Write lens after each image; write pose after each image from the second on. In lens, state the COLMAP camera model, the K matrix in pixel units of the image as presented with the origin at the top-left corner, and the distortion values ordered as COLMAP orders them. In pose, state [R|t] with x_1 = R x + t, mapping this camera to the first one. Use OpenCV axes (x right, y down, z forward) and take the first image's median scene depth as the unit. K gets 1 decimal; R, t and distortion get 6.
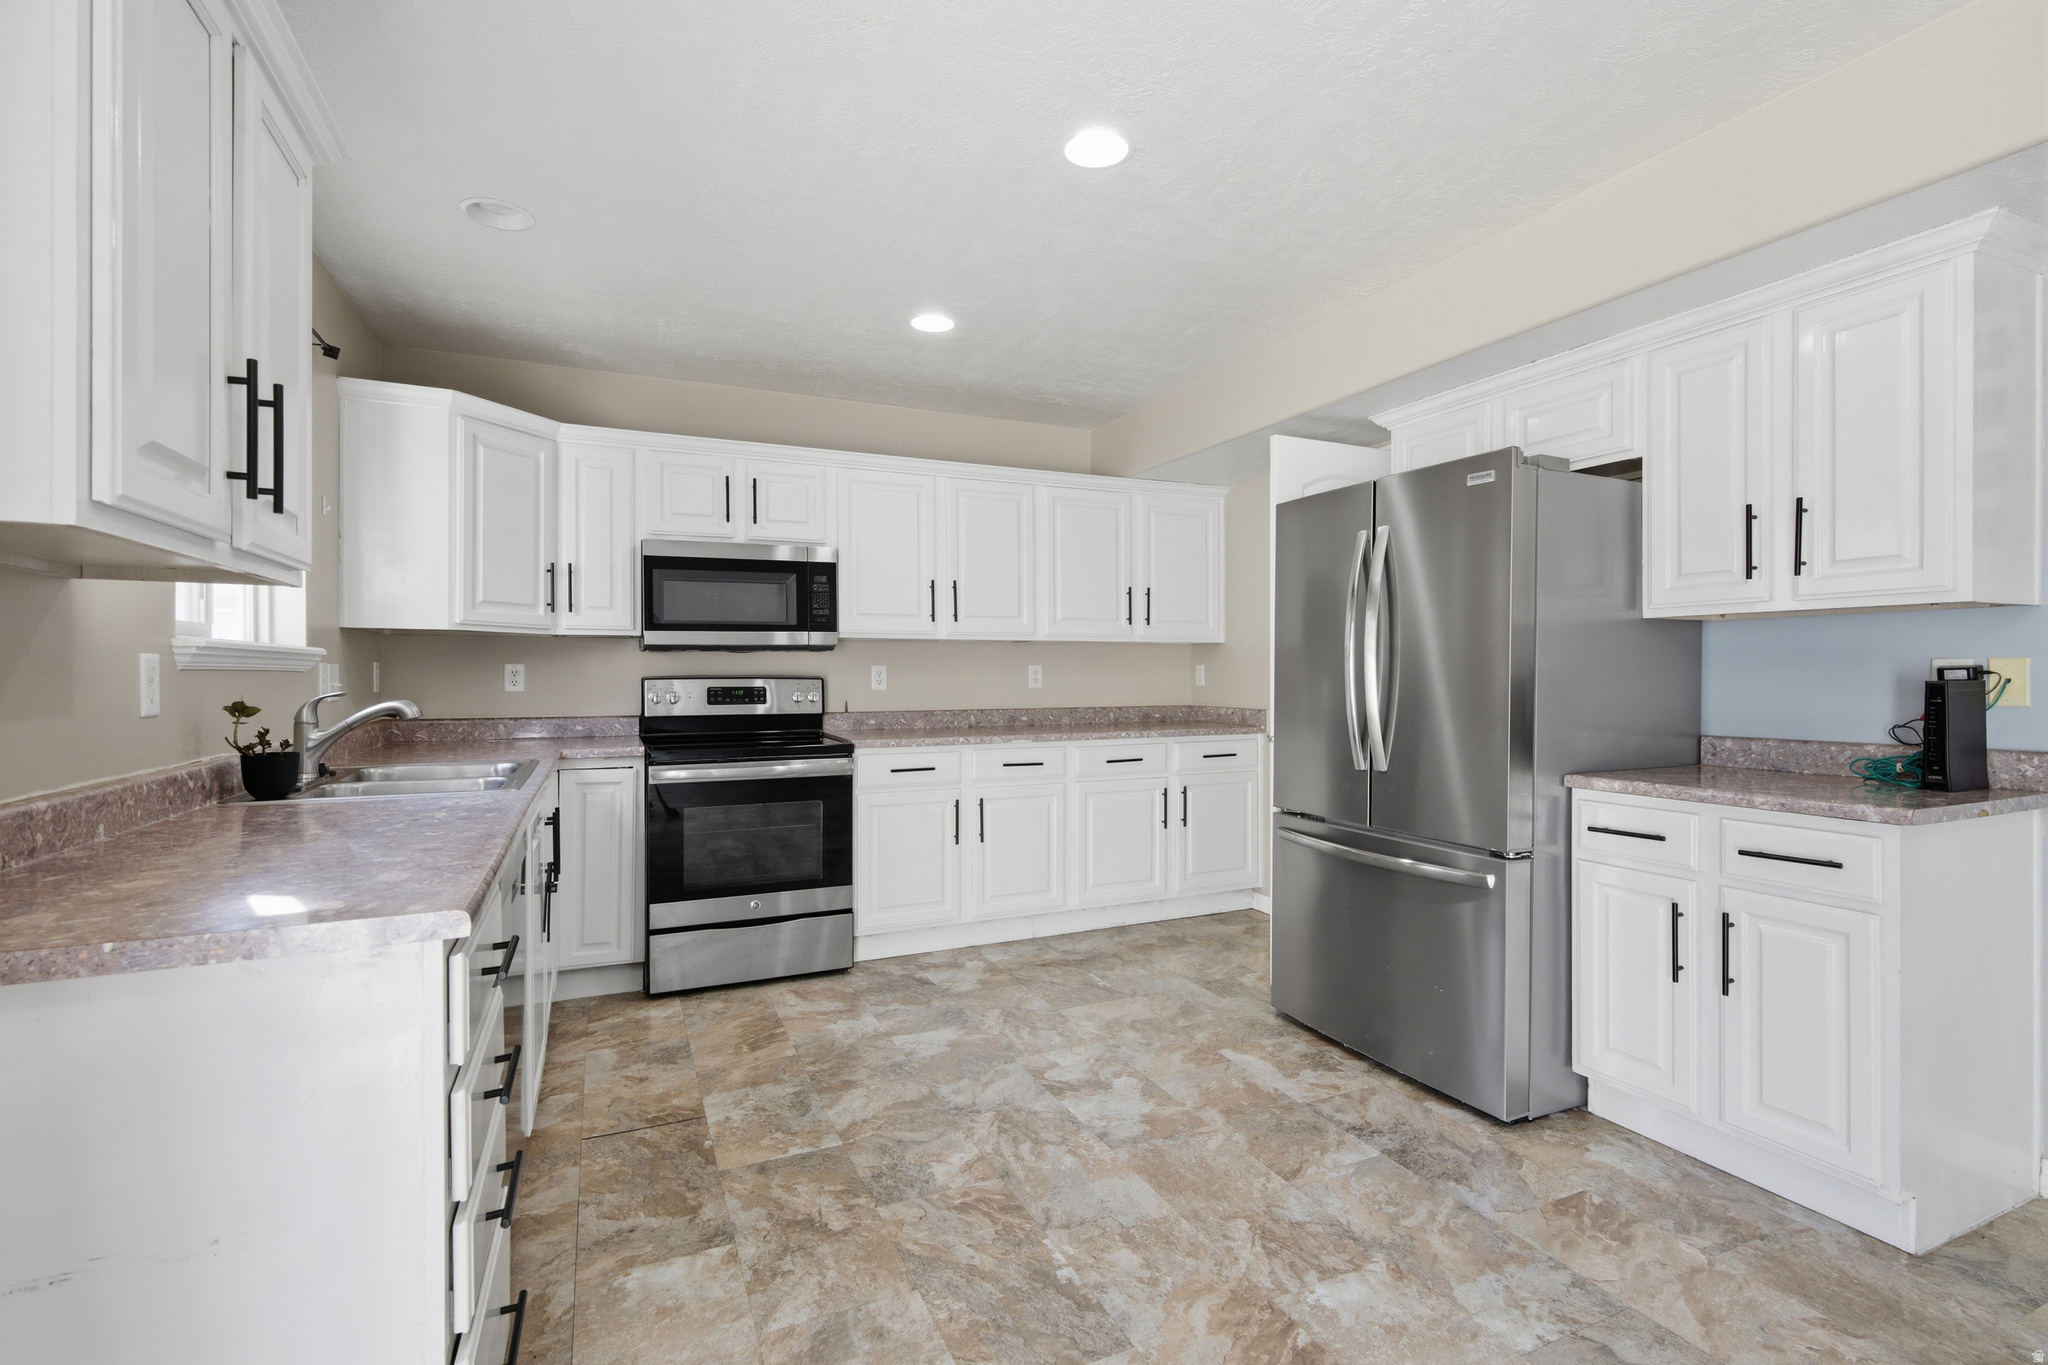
lens RADIAL K [[936.8, 0, 1019.7], [0, 936.8, 674.8], [0, 0, 1]] dist [0.002337, 0.001741]
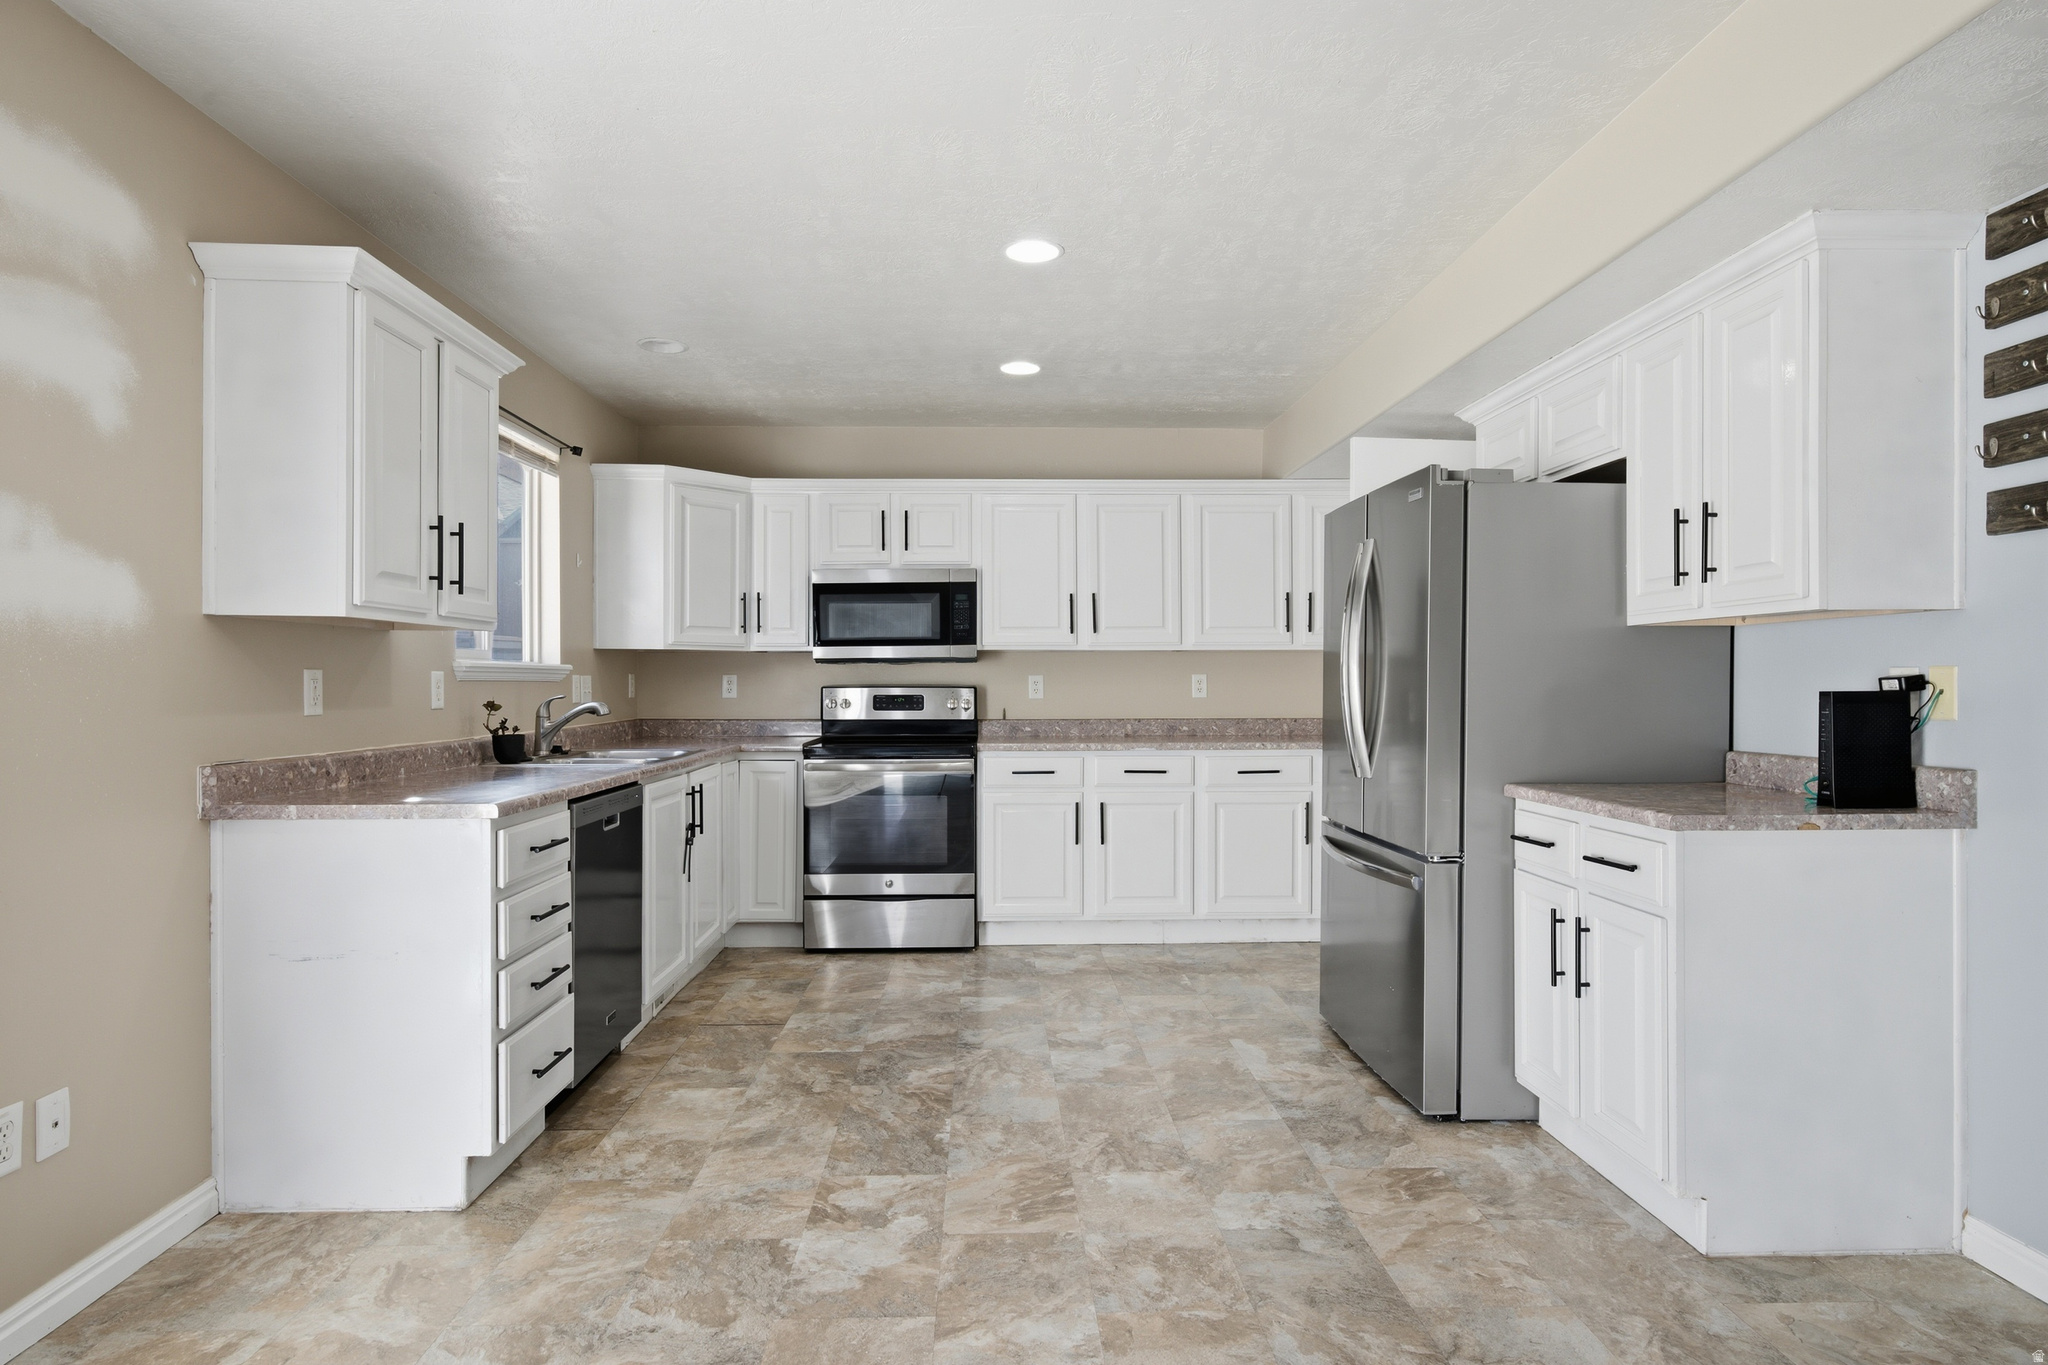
lens RADIAL K [[1148.3, 0, 1024.0], [0, 1148.3, 682.5], [0, 0, 1]] dist [0.008683, -0.000092]
pose [[0.921254, 0.000177, -0.388961, 0.543043], [-0.000671, 0.999999, -0.001133, -0.000608], [0.388960, 0.001304, 0.921254, -0.312452]]
